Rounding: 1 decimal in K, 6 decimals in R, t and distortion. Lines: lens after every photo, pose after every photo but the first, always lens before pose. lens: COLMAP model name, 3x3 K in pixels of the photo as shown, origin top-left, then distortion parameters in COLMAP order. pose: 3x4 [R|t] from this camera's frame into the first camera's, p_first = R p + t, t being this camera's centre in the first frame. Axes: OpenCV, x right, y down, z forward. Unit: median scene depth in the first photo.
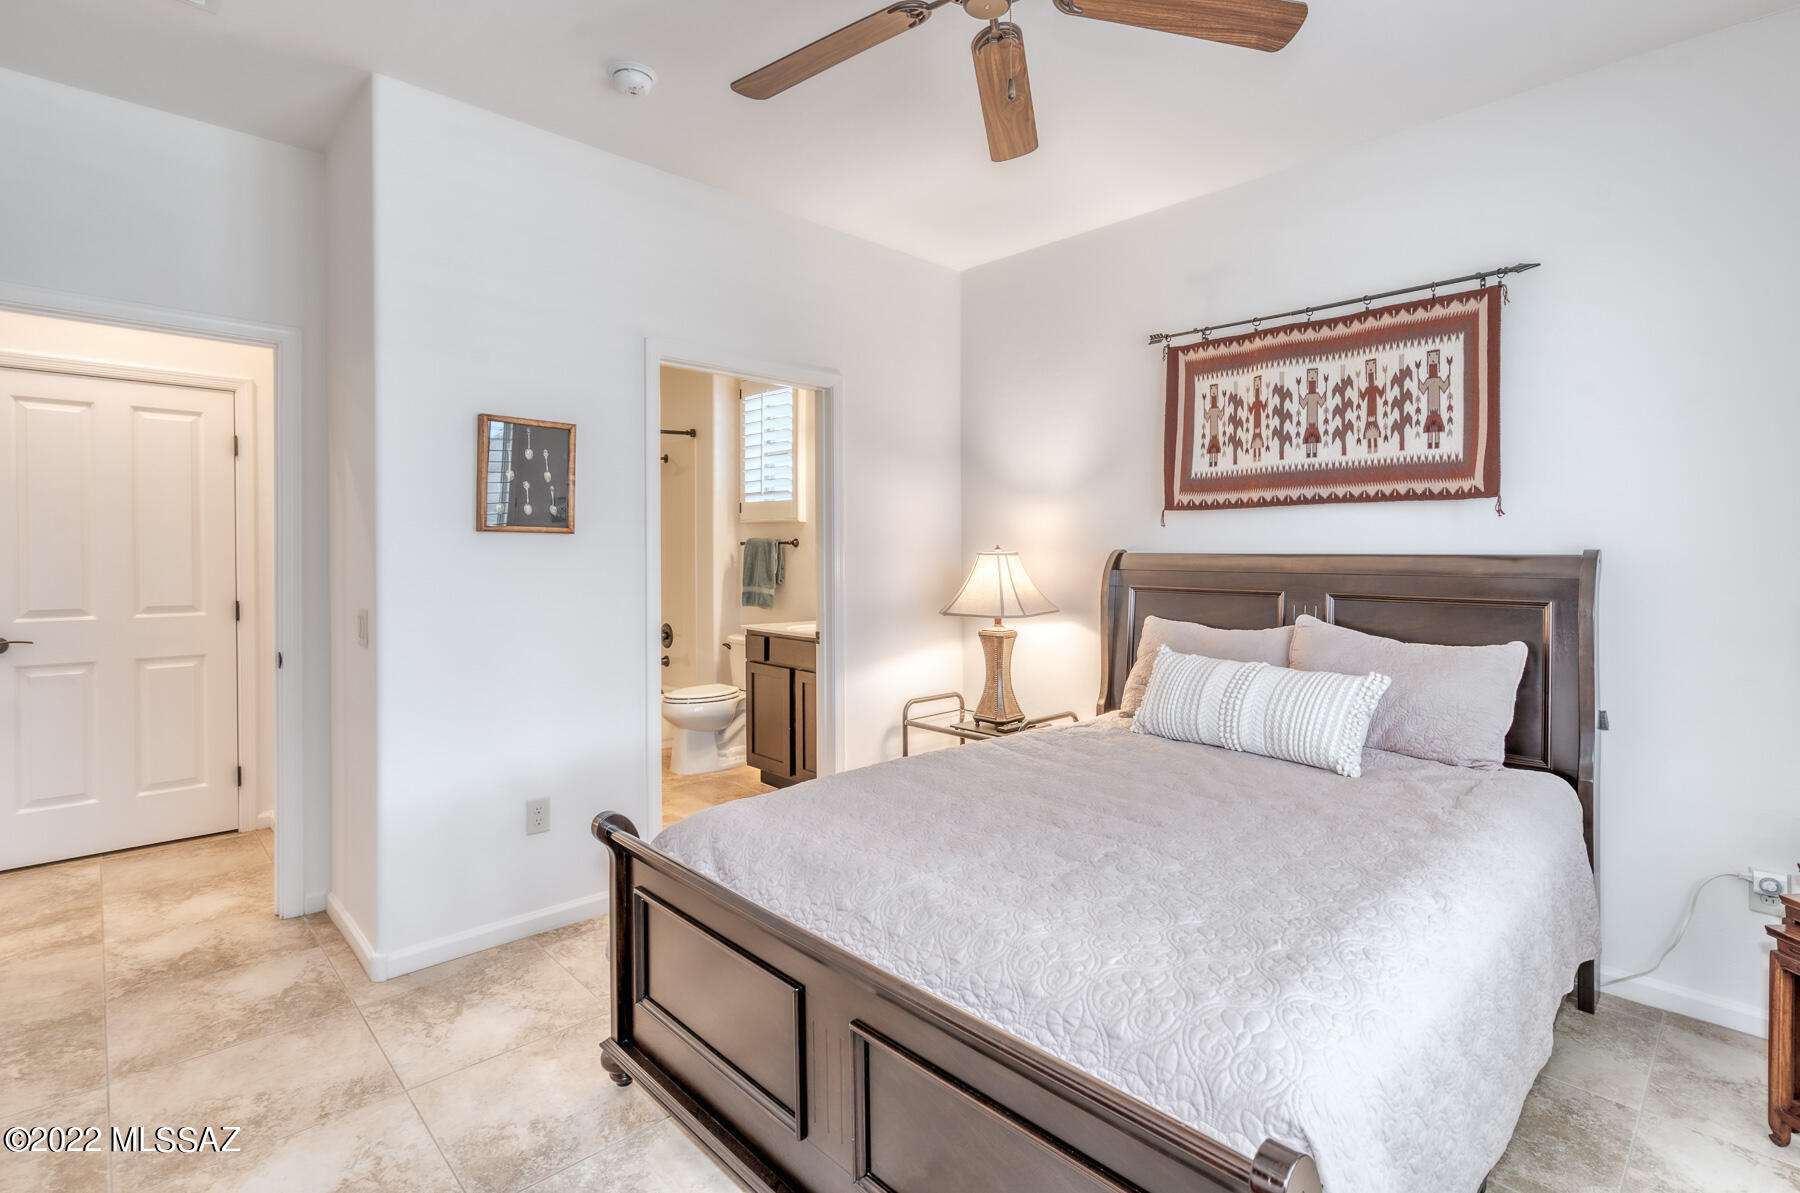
lens RADIAL K [[812.9, 0, 887.8], [0, 812.9, 562.9], [0, 0, 1]] dist [-0.003884, 0.000902]
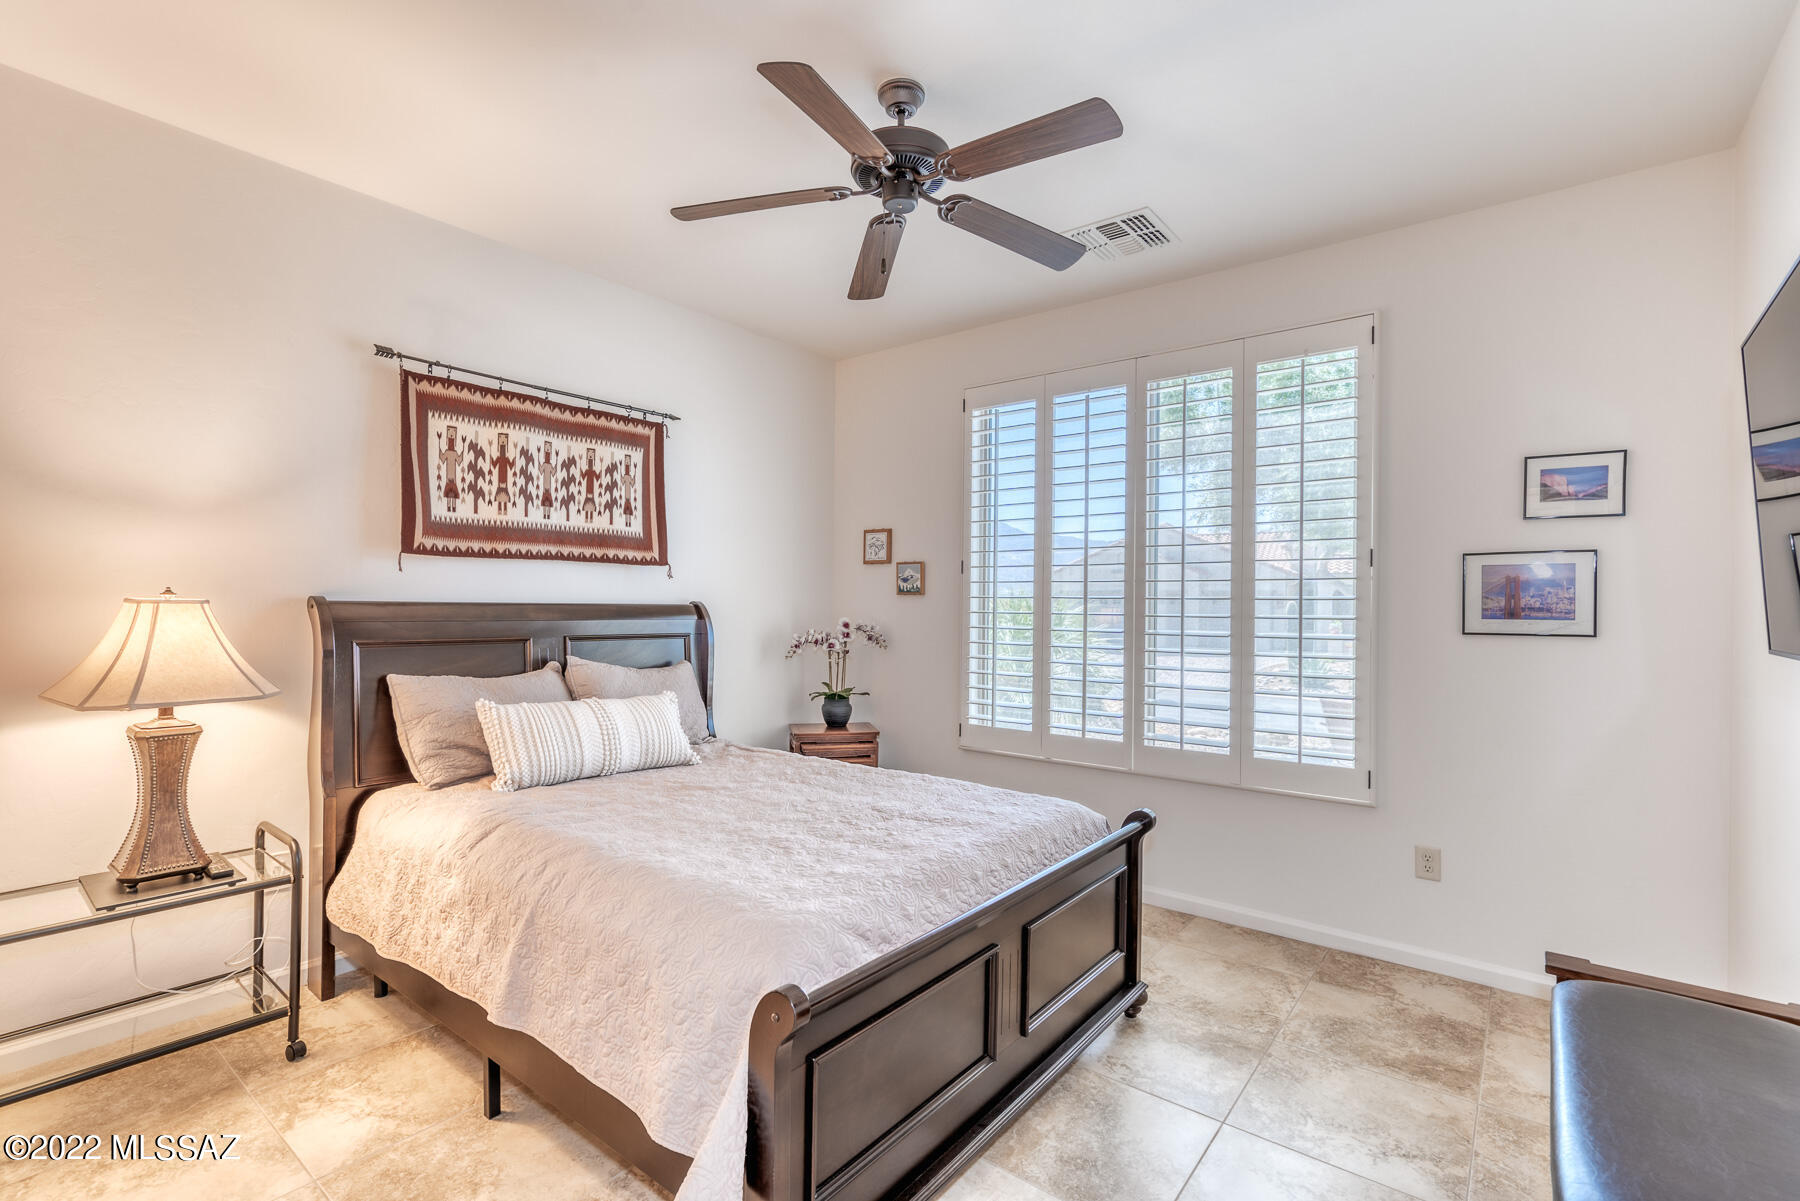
lens RADIAL K [[812.9, 0, 910.4], [0, 812.9, 605.9], [0, 0, 1]] dist [-0.003884, 0.000902]
pose [[-0.137953, 0.001991, 0.990437, -0.617644], [0.011031, 0.999939, -0.000474, -0.001200], [-0.990377, 0.010860, -0.137966, 0.593506]]
